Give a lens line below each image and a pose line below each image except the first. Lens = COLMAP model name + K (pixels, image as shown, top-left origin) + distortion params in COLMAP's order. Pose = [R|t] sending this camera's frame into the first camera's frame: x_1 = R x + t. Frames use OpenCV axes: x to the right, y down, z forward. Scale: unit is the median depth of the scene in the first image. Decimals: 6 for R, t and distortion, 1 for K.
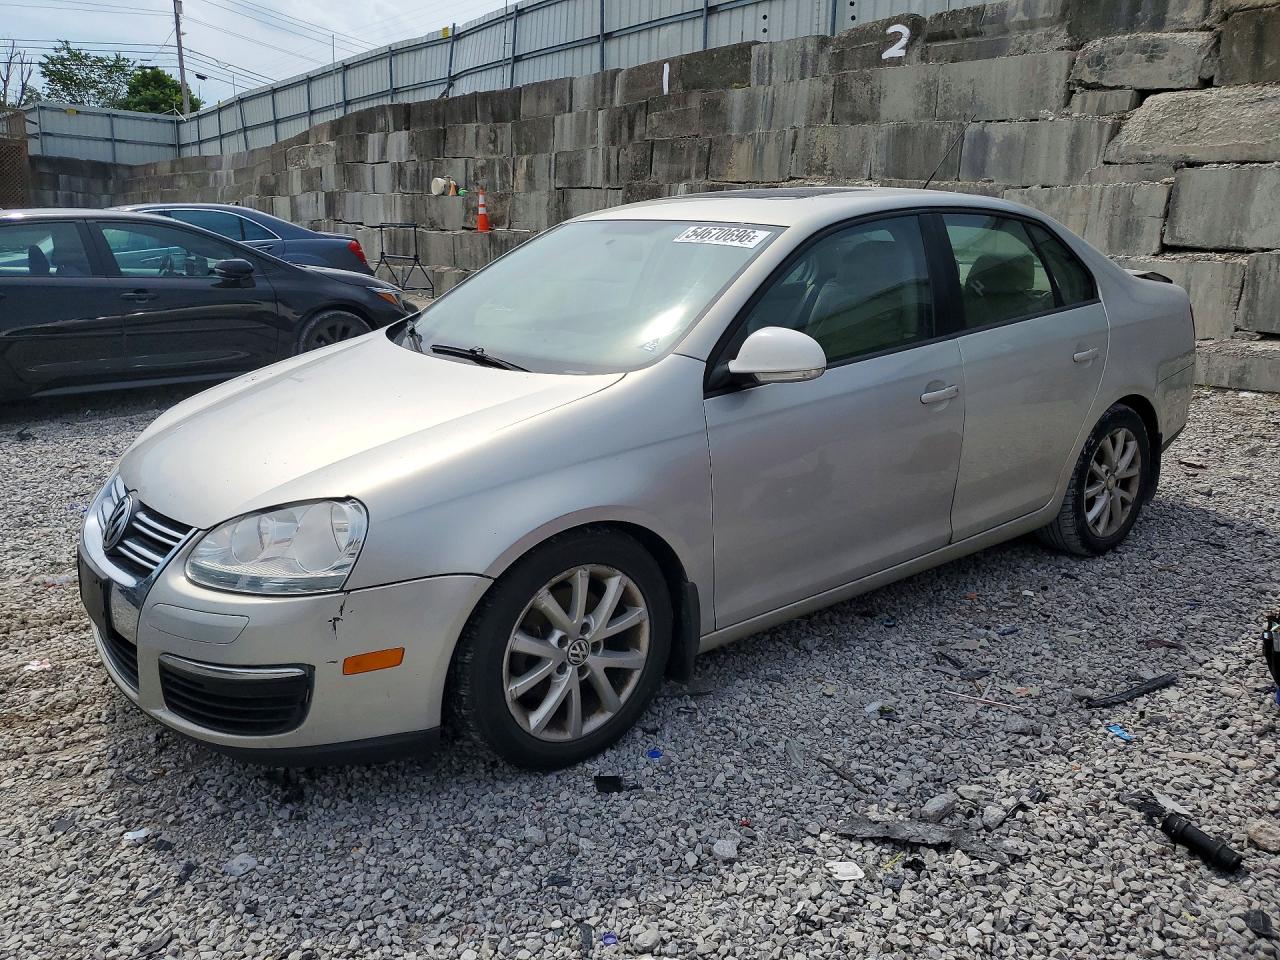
lens RADIAL K [[1009.2, 0, 622.0], [0, 1009.2, 454.2], [0, 0, 1]] dist [0.000972, 0.041322]
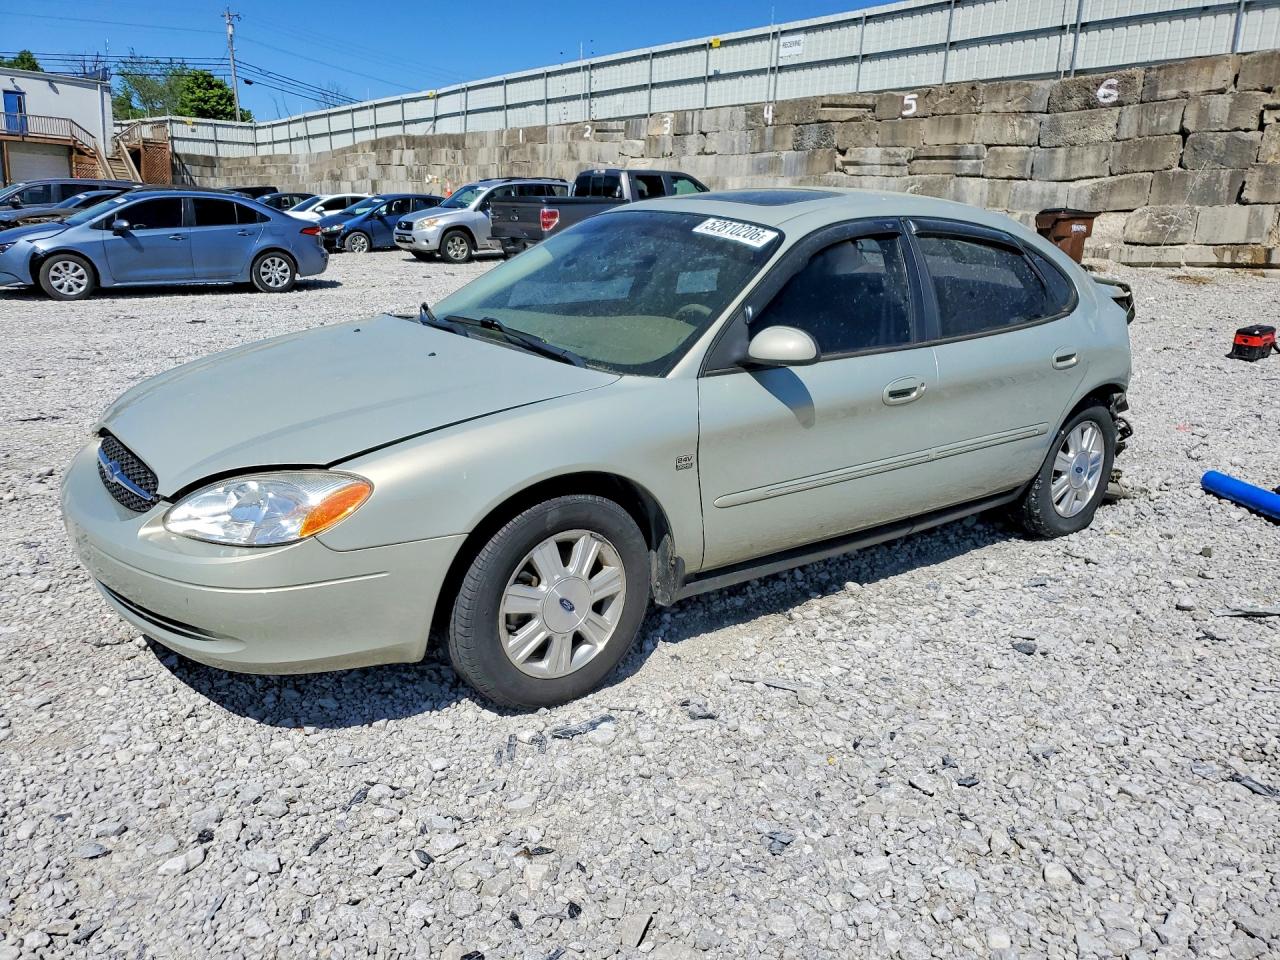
lens RADIAL K [[1009.2, 0, 631.8], [0, 1009.2, 483.7], [0, 0, 1]] dist [0.000972, 0.041322]
pose [[0.999910, -0.006953, 0.011435, 0.239652], [0.006331, 0.998545, 0.053553, 0.295091], [-0.011790, -0.053476, 0.998500, -1.288623]]
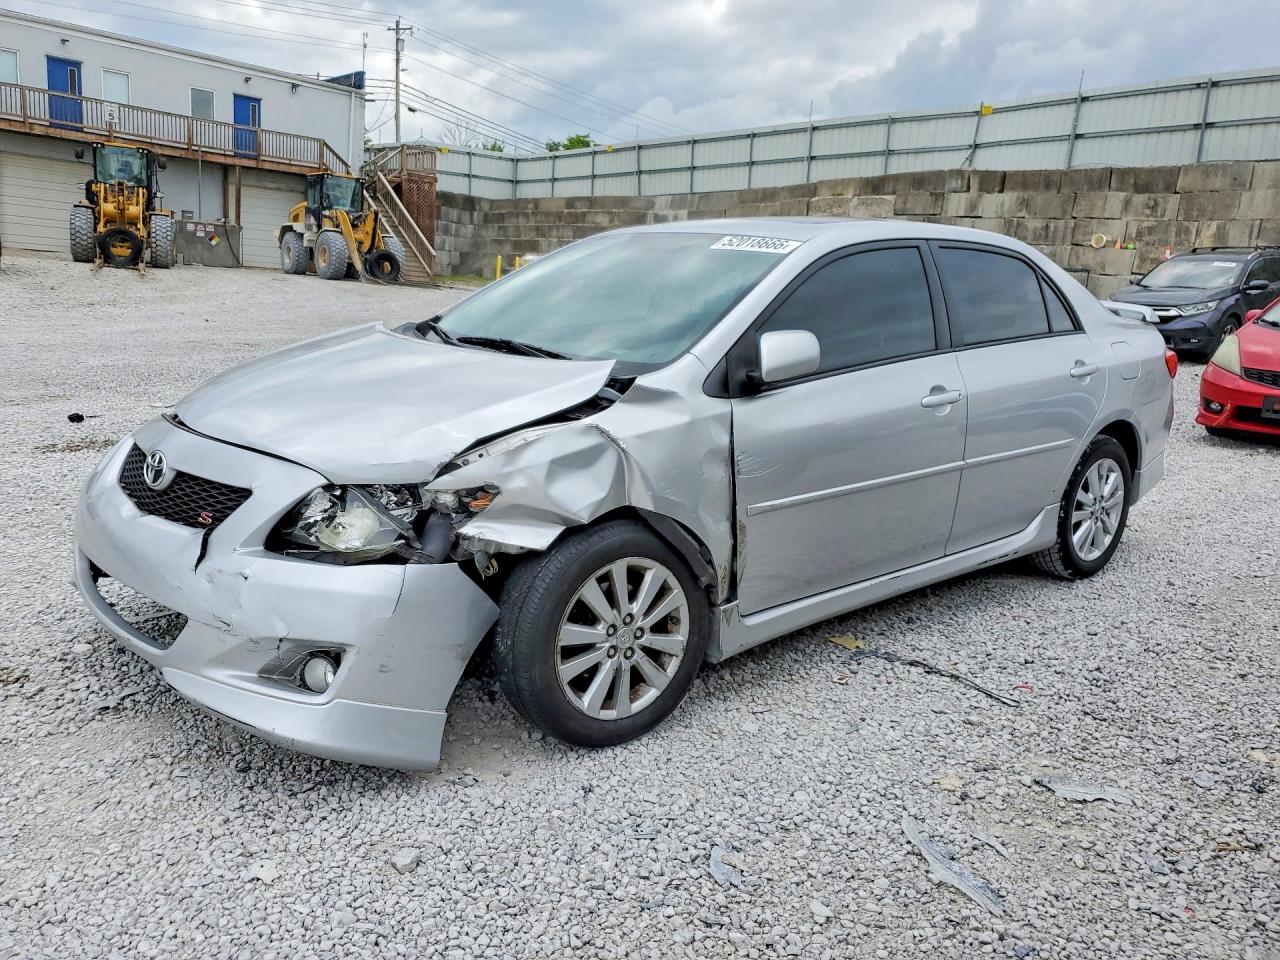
lens RADIAL K [[1009.2, 0, 629.7], [0, 1009.2, 474.5], [0, 0, 1]] dist [0.000972, 0.041322]
pose [[0.998417, 0.012606, 0.054810, -0.894967], [-0.012409, 0.999915, -0.003935, 0.050772], [-0.054855, 0.003249, 0.998489, -0.280010]]
